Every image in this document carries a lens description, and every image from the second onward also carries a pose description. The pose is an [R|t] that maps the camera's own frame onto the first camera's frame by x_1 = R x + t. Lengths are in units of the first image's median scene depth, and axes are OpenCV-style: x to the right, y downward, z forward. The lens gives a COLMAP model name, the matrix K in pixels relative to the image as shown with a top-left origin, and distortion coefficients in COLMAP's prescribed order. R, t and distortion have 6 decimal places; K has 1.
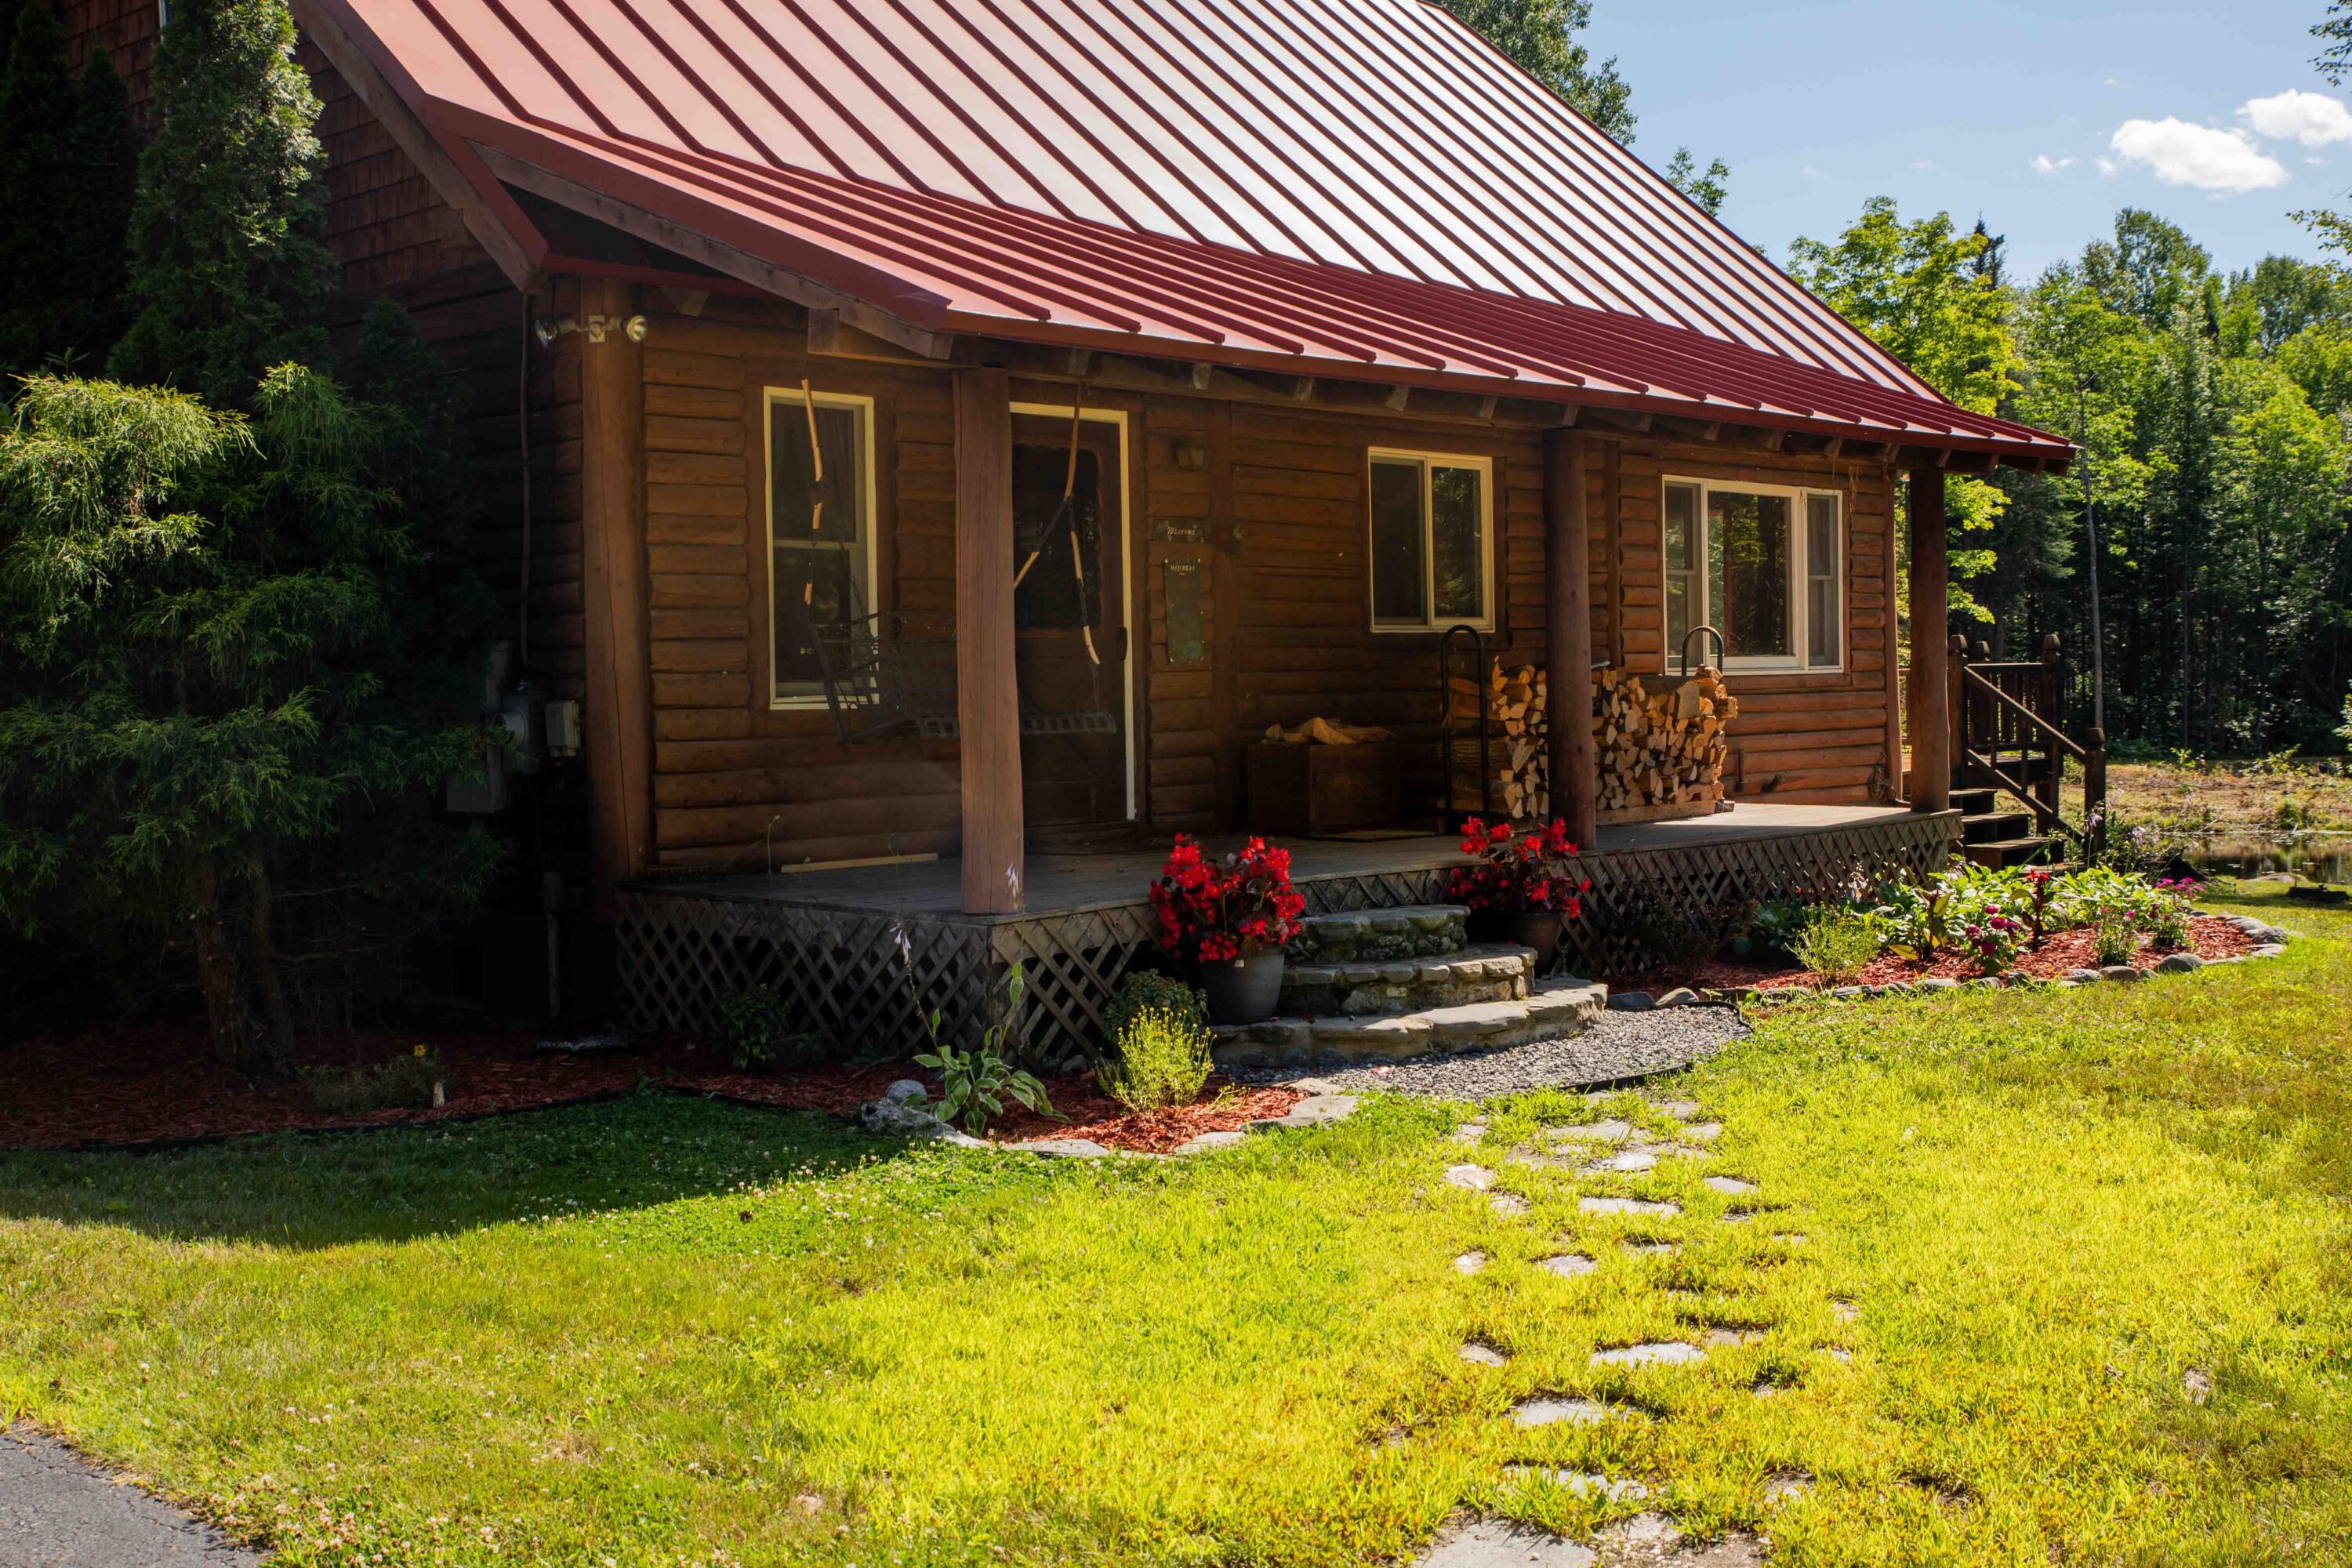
lens RADIAL K [[2606.0, 0, 1180.6], [0, 2606.0, 781.3], [0, 0, 1]] dist [0.044920, 0.000000]
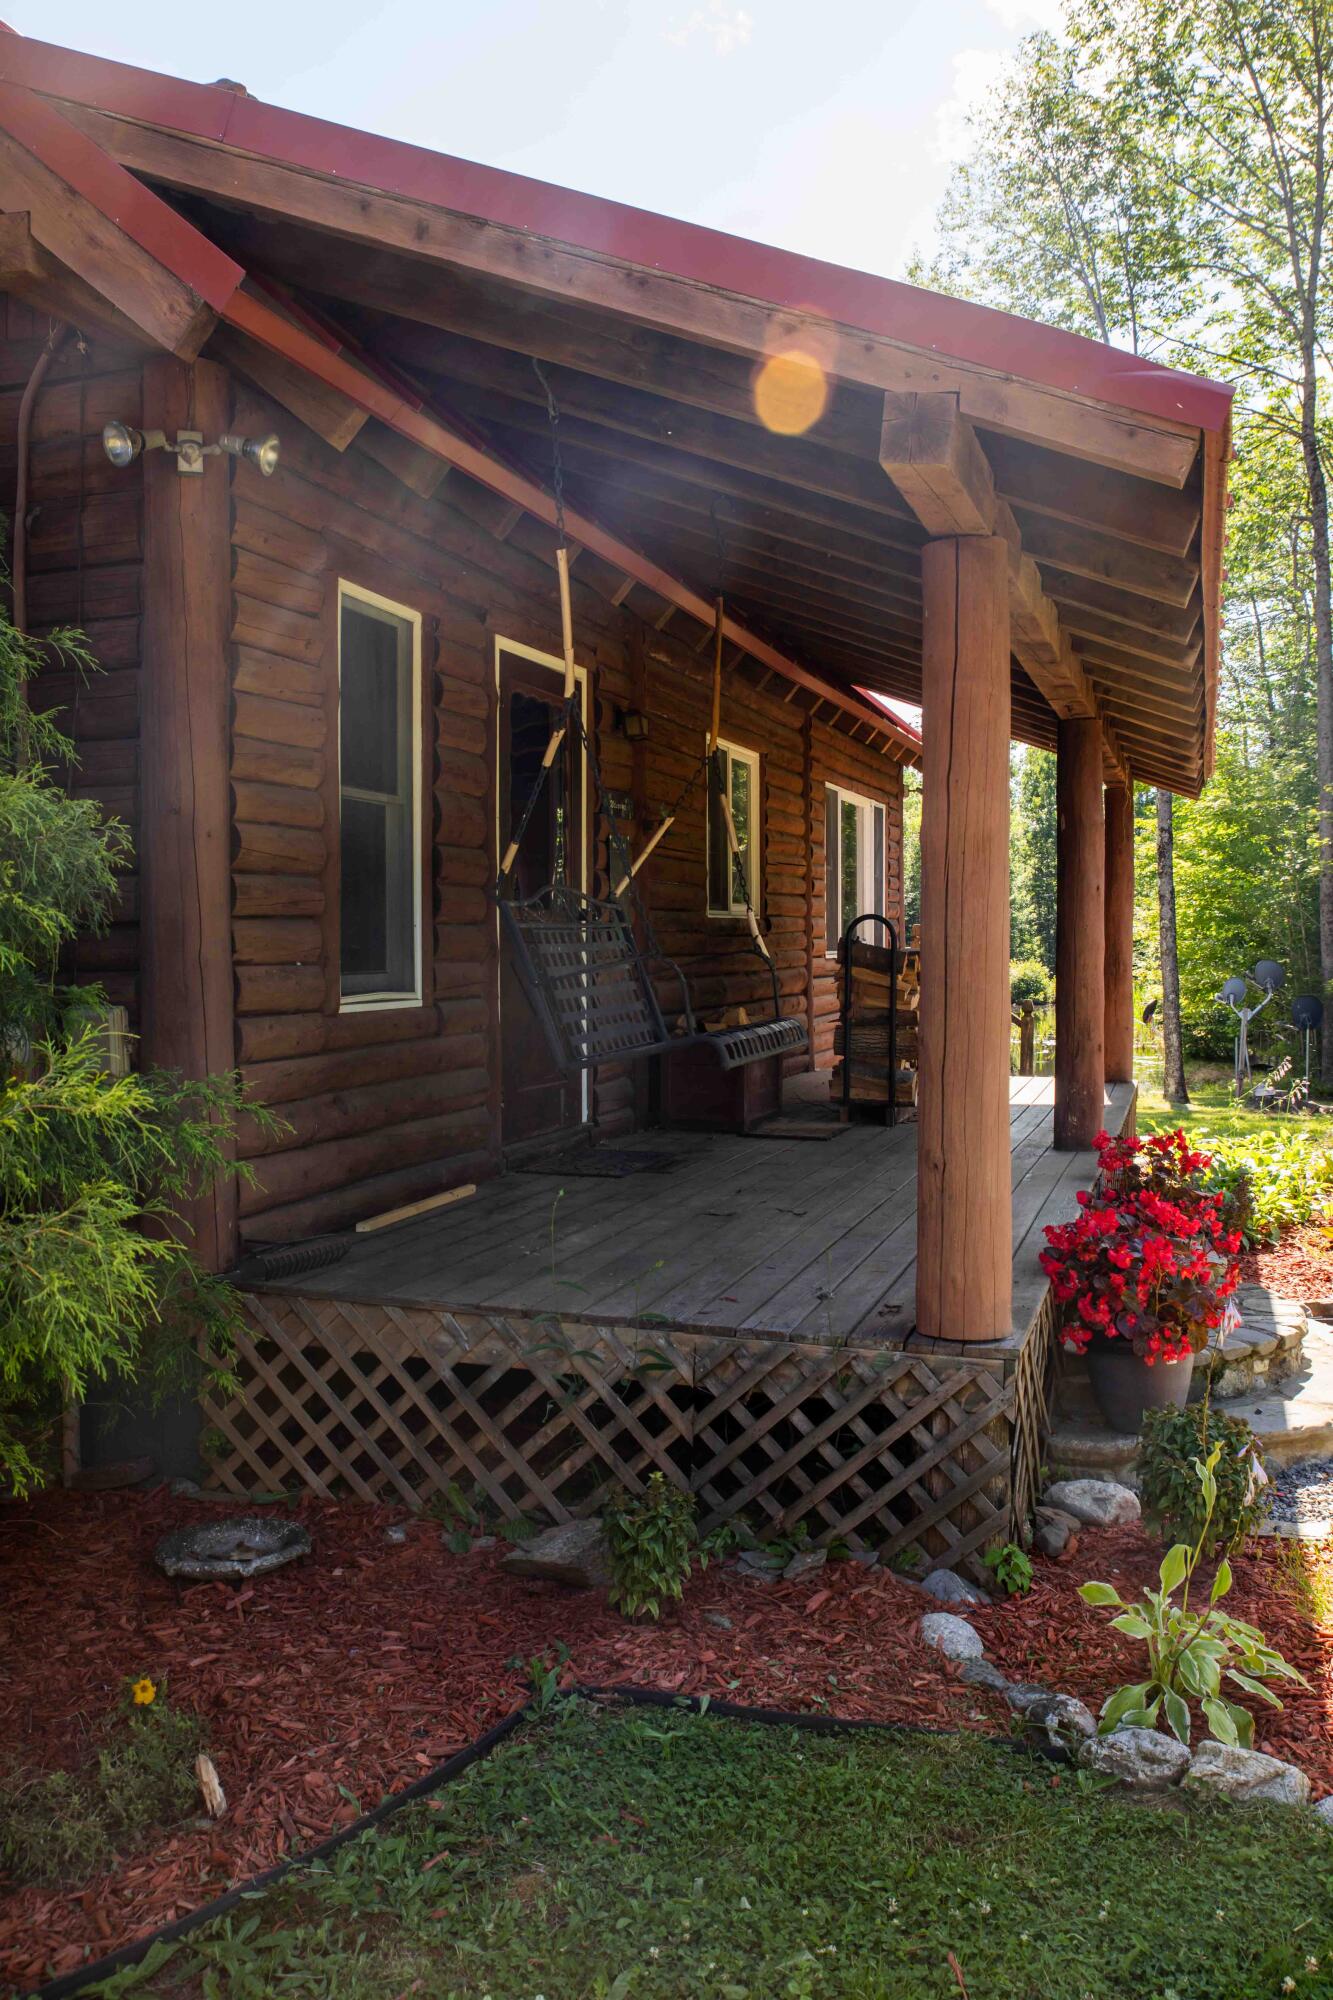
lens RADIAL K [[1679.0, 0, 672.6], [0, 1679.0, 1014.9], [0, 0, 1]] dist [-0.044380, 0.007703]
pose [[0.901354, -0.001943, 0.433078, -0.305644], [-0.001927, 0.999962, 0.008496, -0.034287], [-0.433078, -0.008492, 0.901317, 0.580813]]
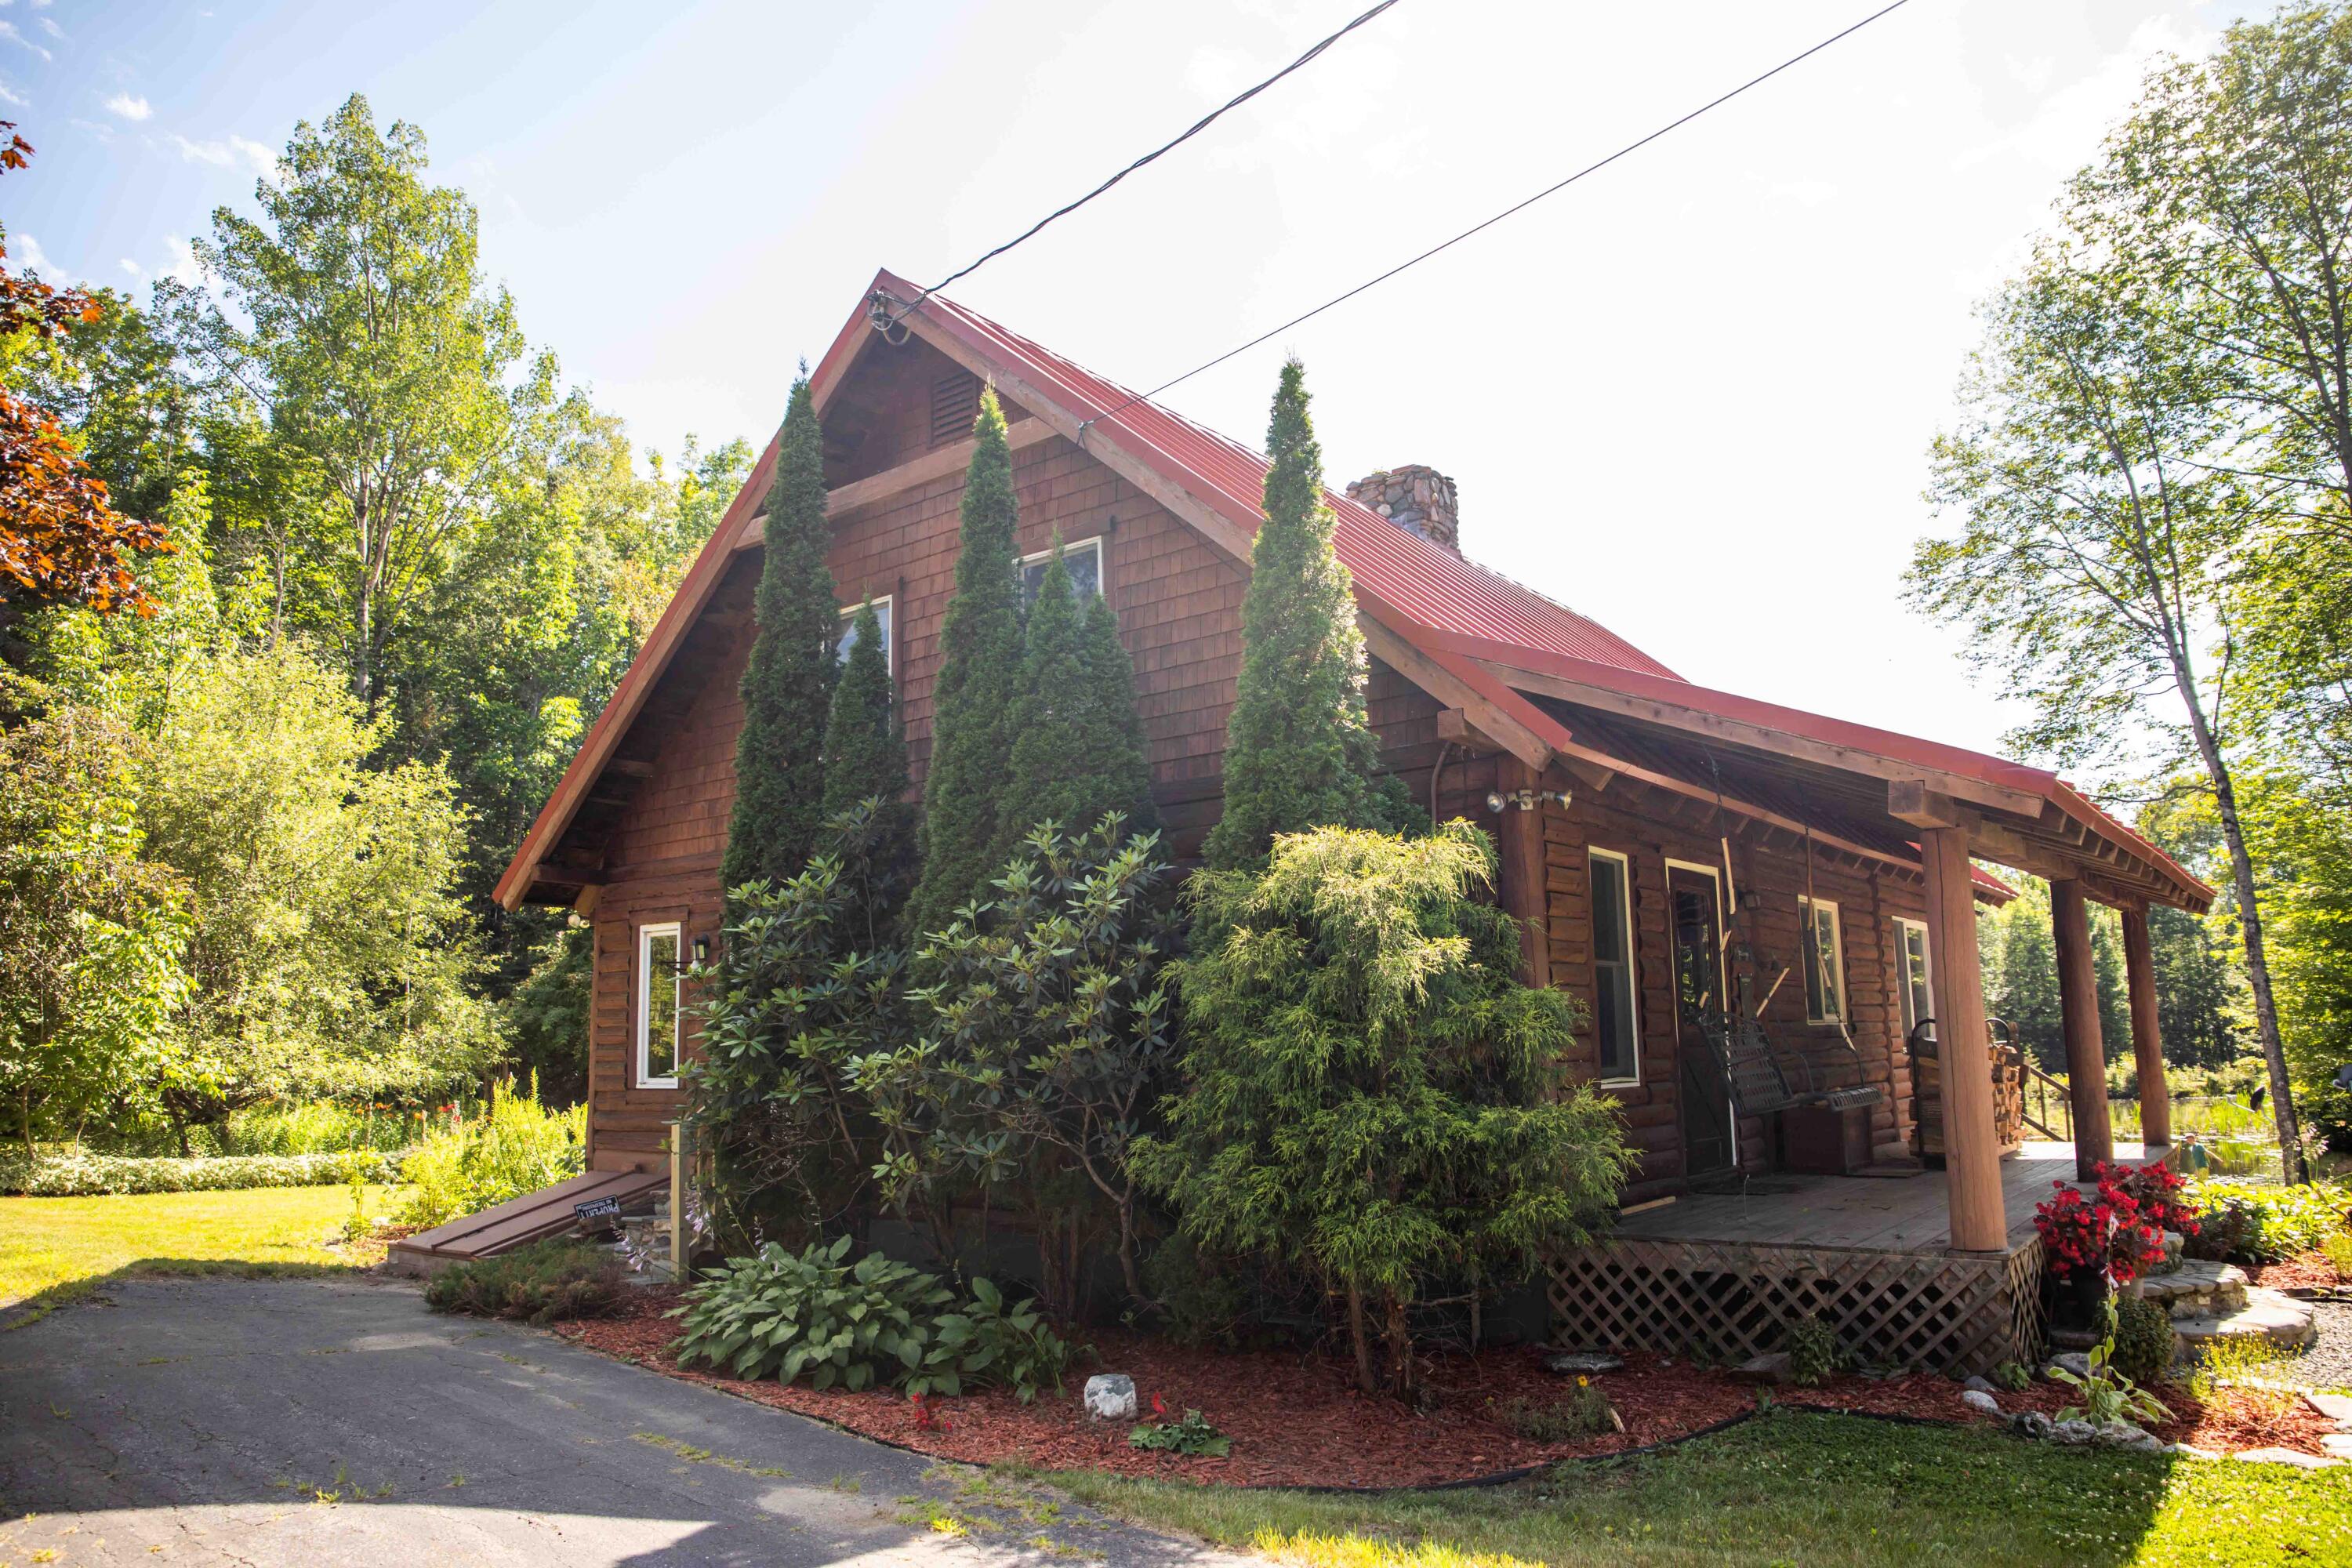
lens RADIAL K [[1636.1, 0, 1177.6], [0, 1636.1, 792.9], [0, 0, 1]] dist [-0.104294, 0.059424]
pose [[0.994202, 0.015383, 0.106424, -0.501625], [0.005600, 0.980964, -0.194109, -0.017981], [-0.107384, 0.193580, 0.975190, 0.221442]]
